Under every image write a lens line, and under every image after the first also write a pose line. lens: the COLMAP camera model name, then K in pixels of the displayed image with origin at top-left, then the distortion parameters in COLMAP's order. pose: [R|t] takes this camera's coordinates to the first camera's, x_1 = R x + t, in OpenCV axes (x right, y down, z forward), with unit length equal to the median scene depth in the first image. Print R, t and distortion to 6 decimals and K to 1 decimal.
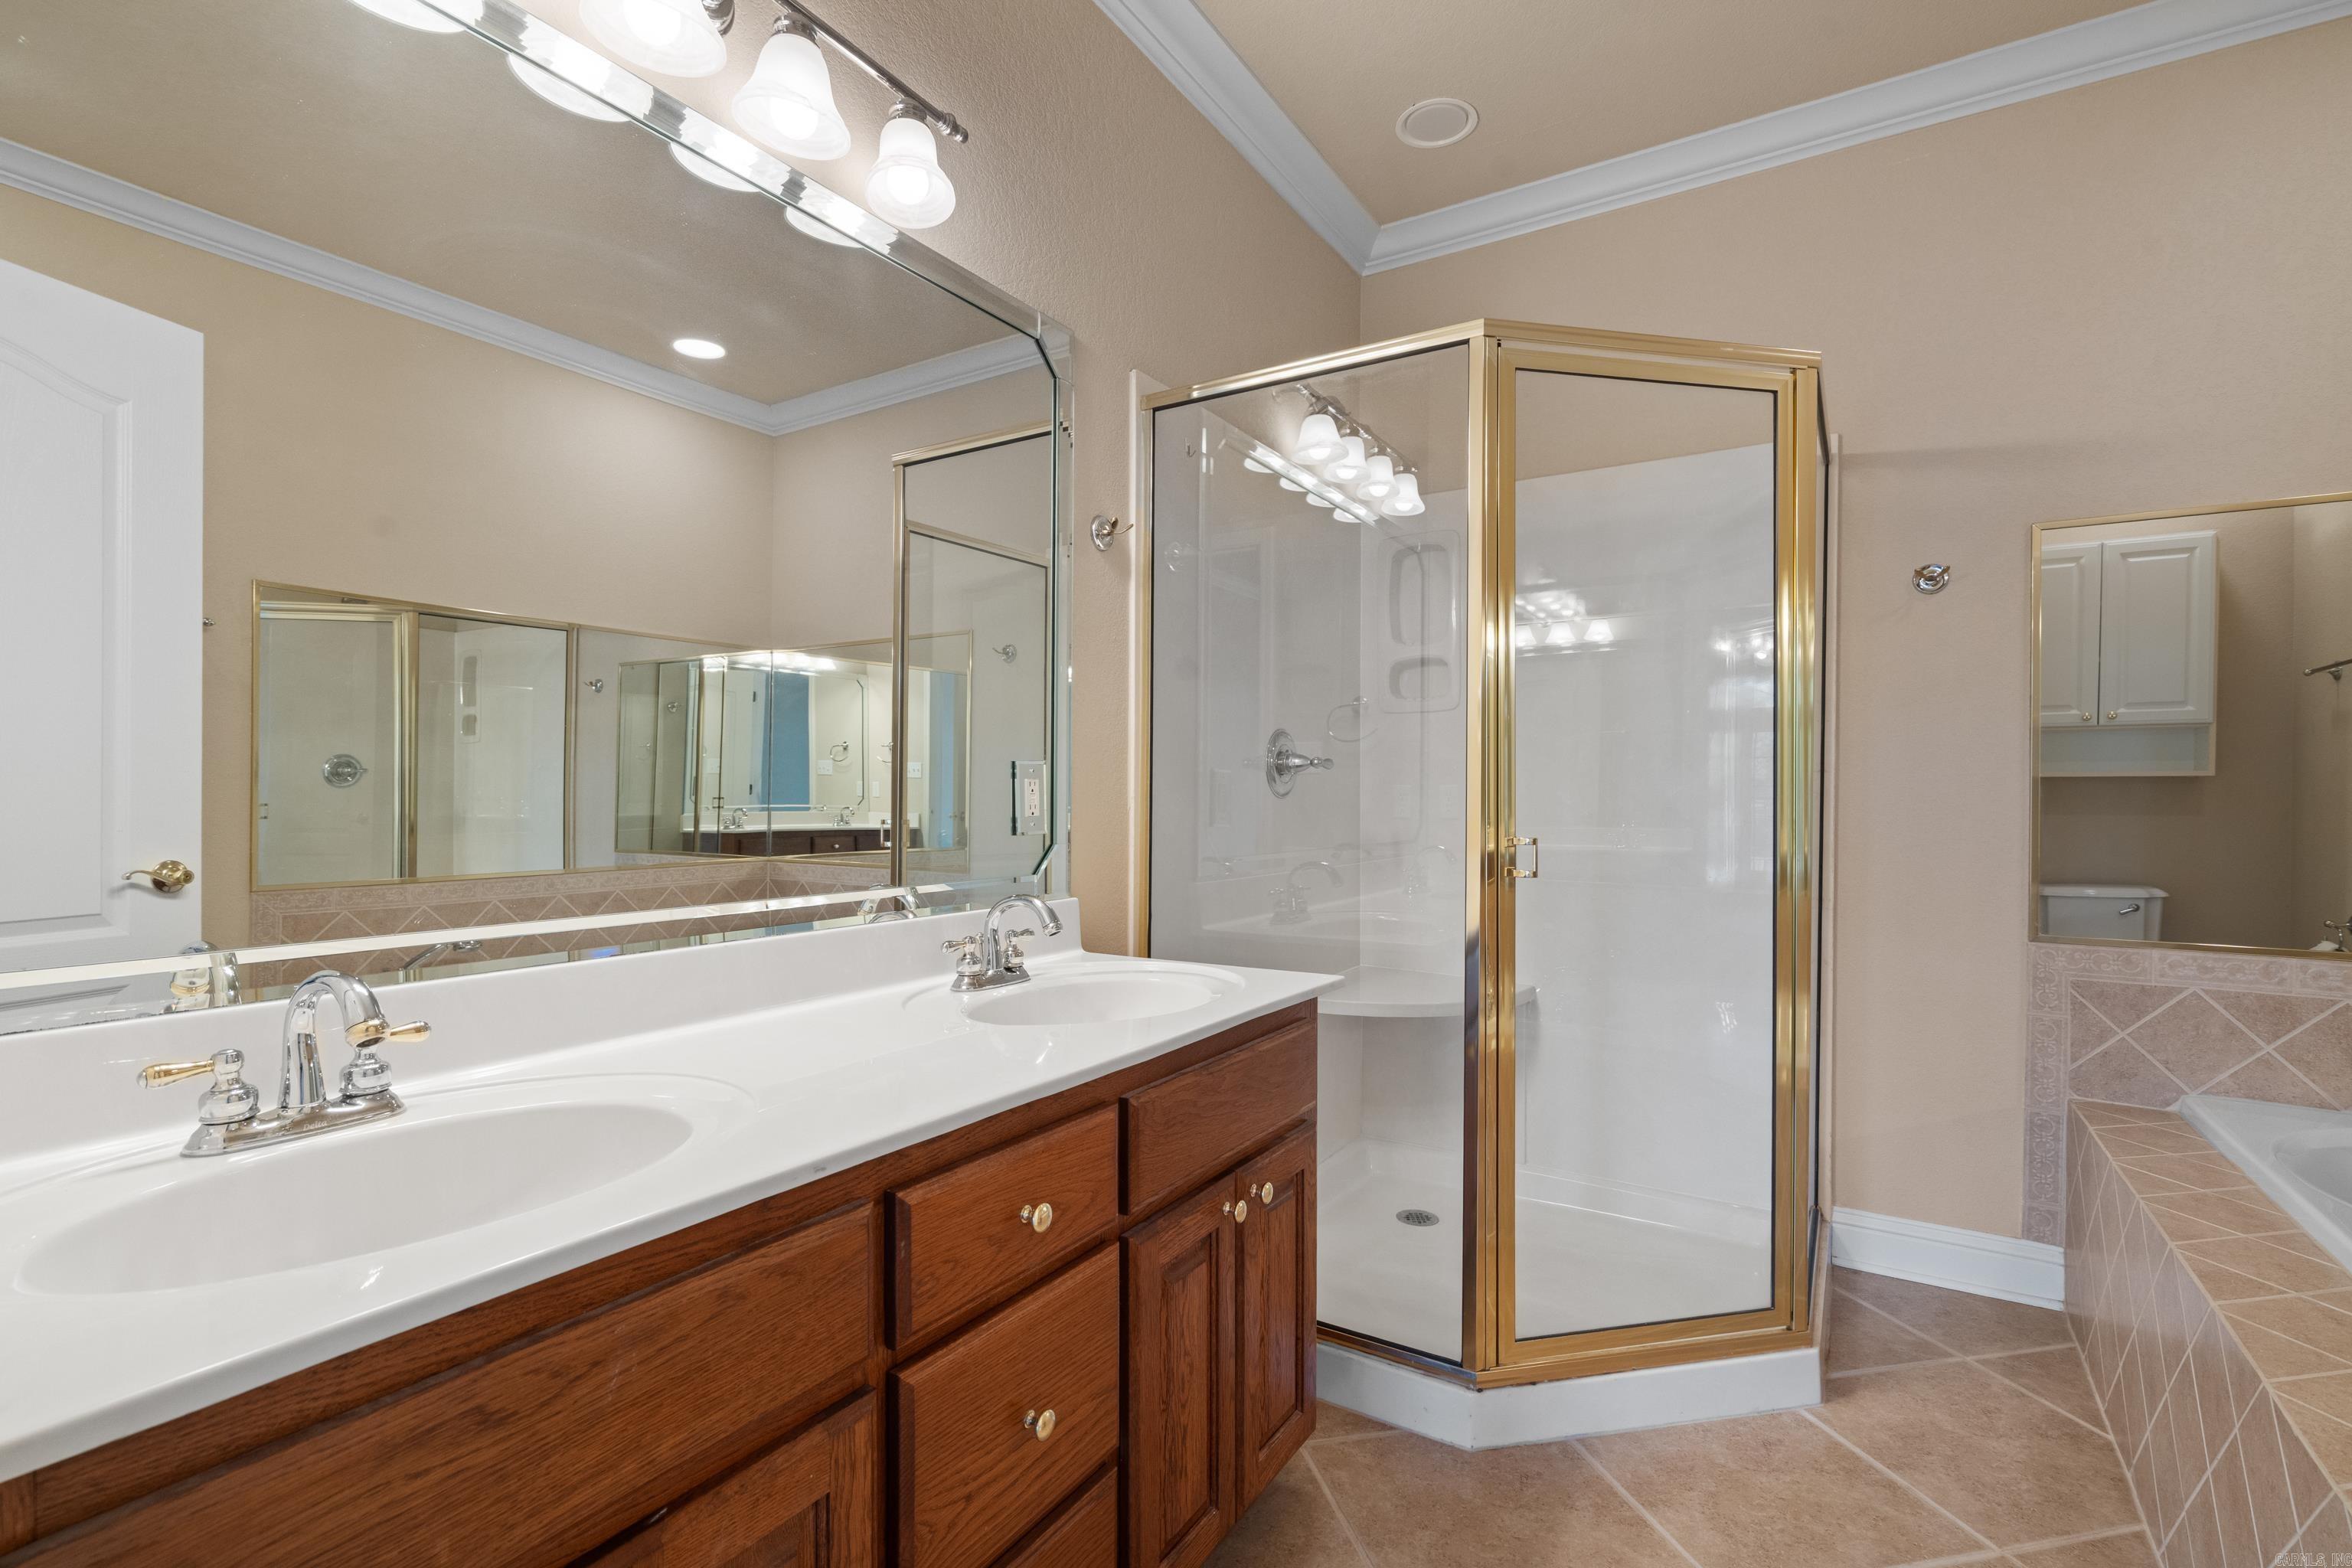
lens RADIAL K [[1077.7, 0, 1120.6], [0, 1077.7, 772.5], [0, 0, 1]] dist [-0.000443, -0.000240]
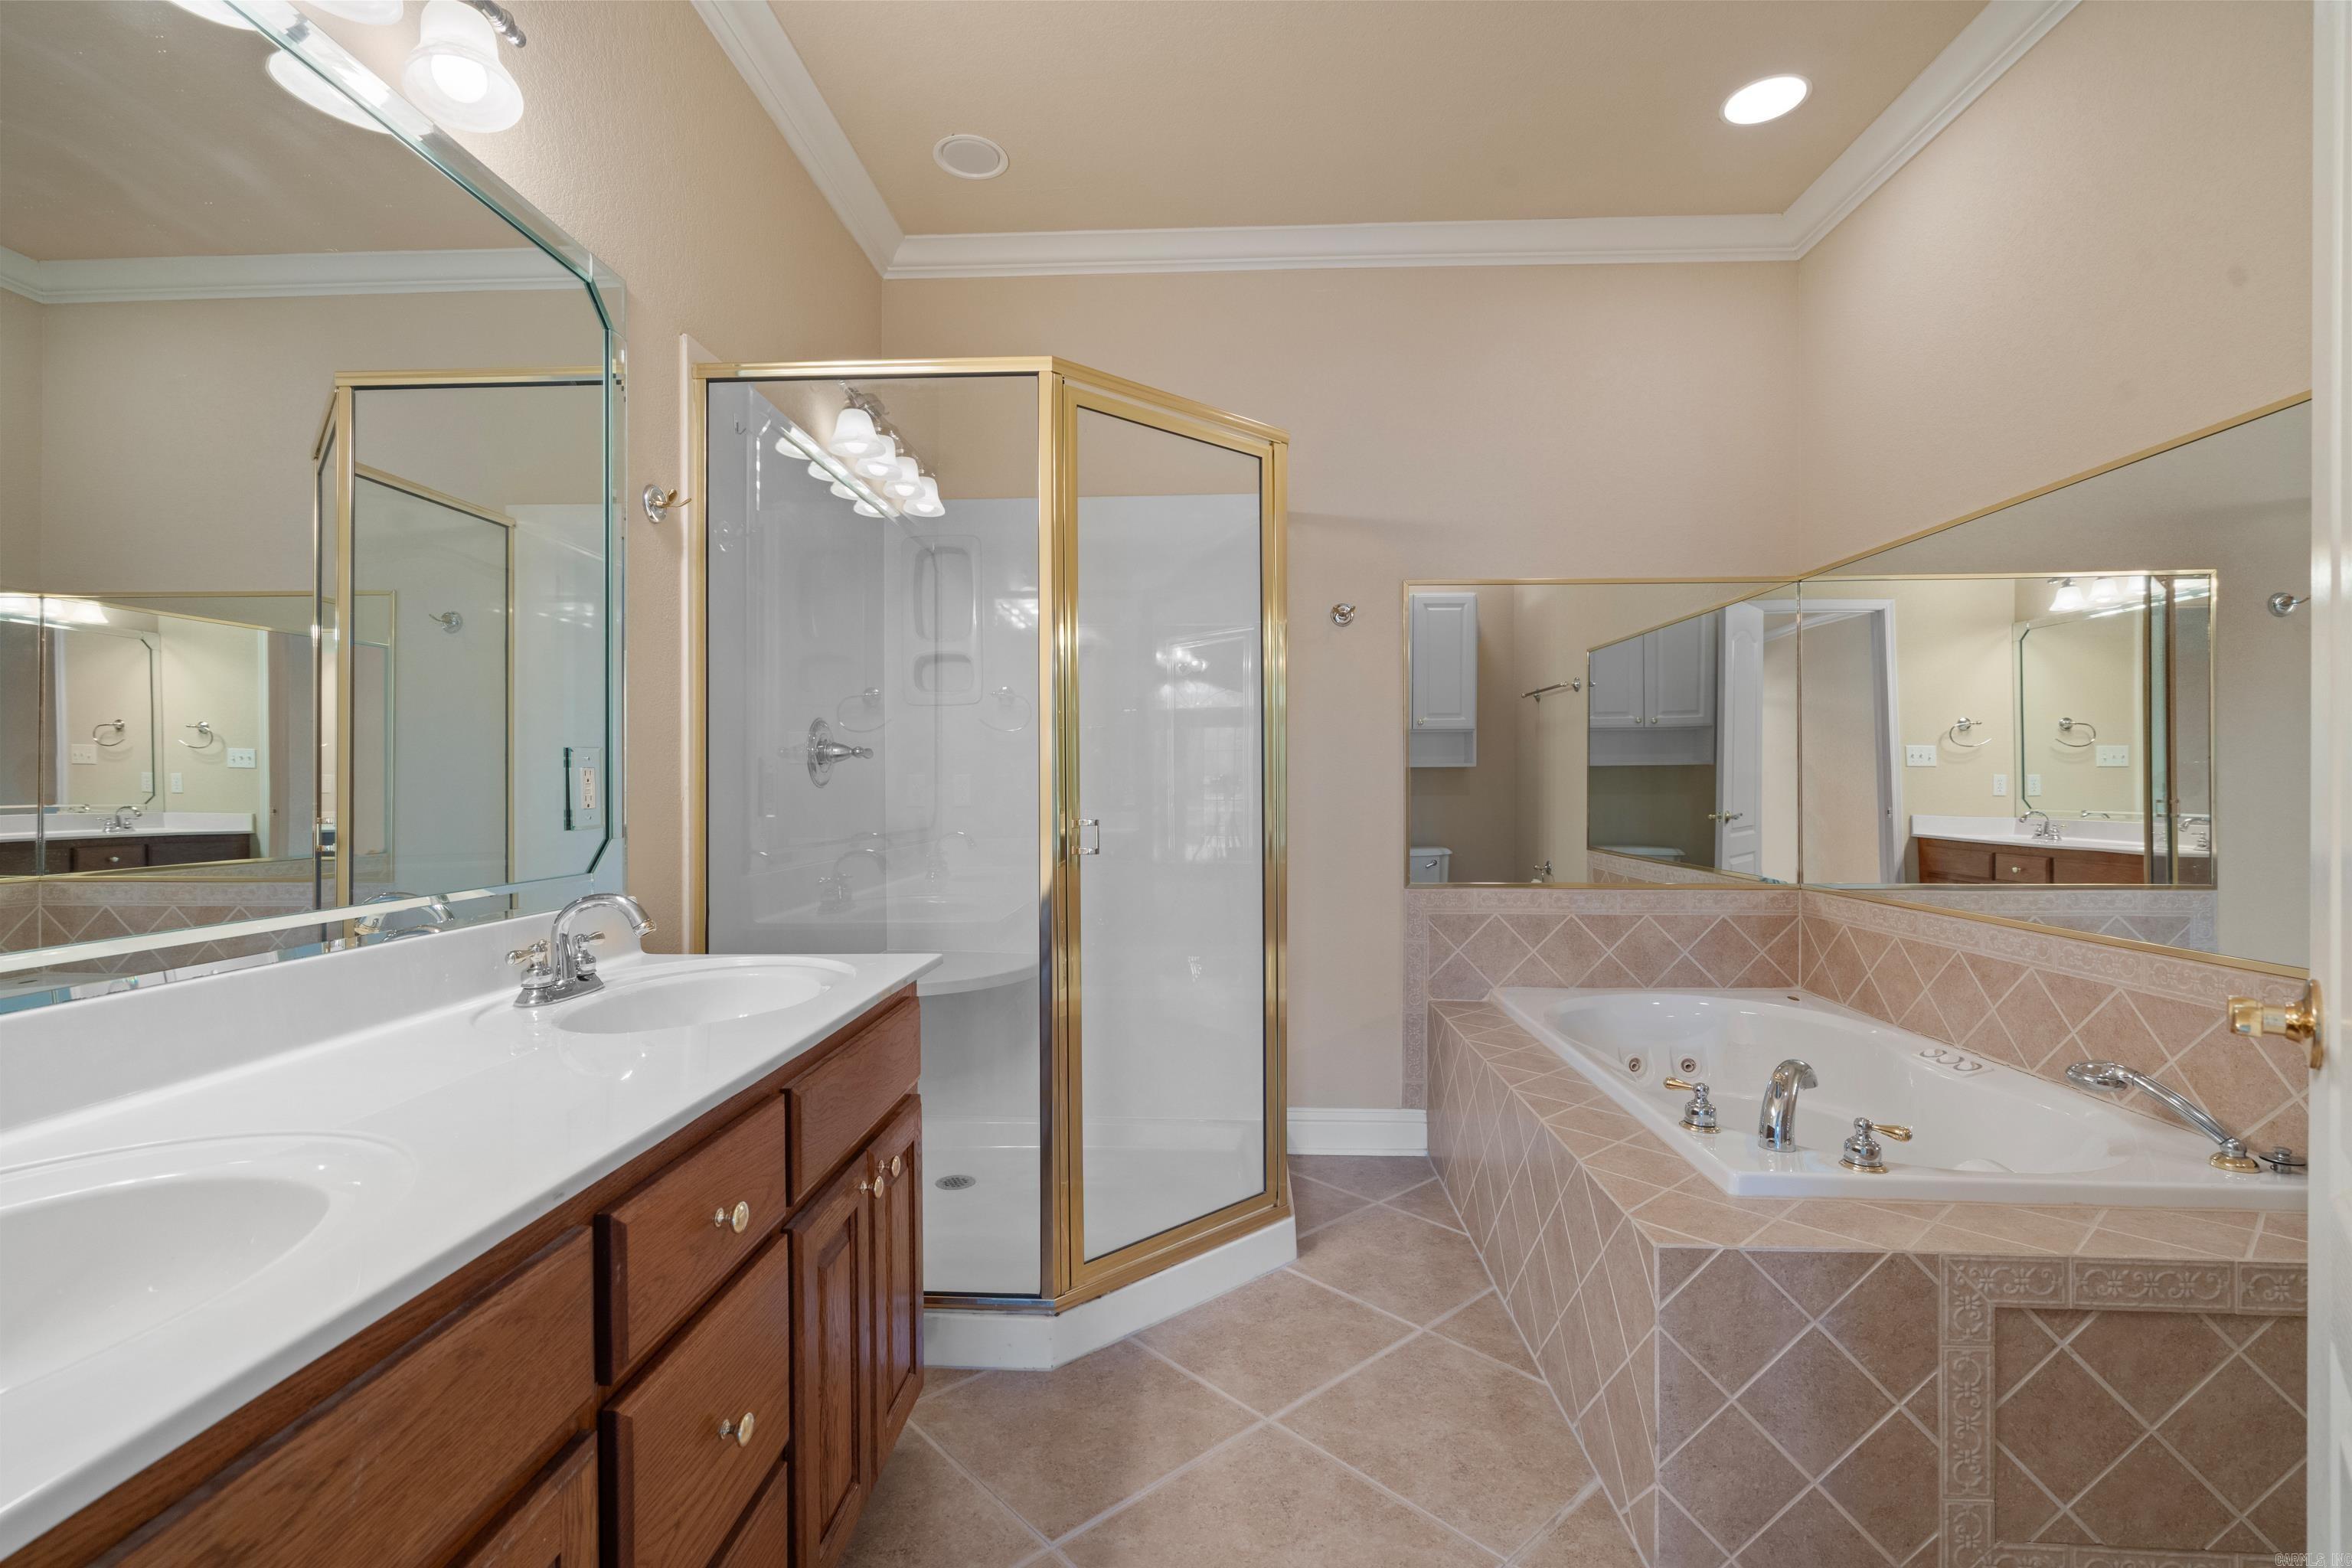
lens RADIAL K [[1077.7, 0, 1130.5], [0, 1077.7, 757.6], [0, 0, 1]] dist [-0.000443, -0.000240]
pose [[0.870225, 0.005341, 0.492625, -0.140038], [-0.002663, 0.999978, -0.006137, 0.002009], [-0.492647, 0.004029, 0.870220, -0.011983]]
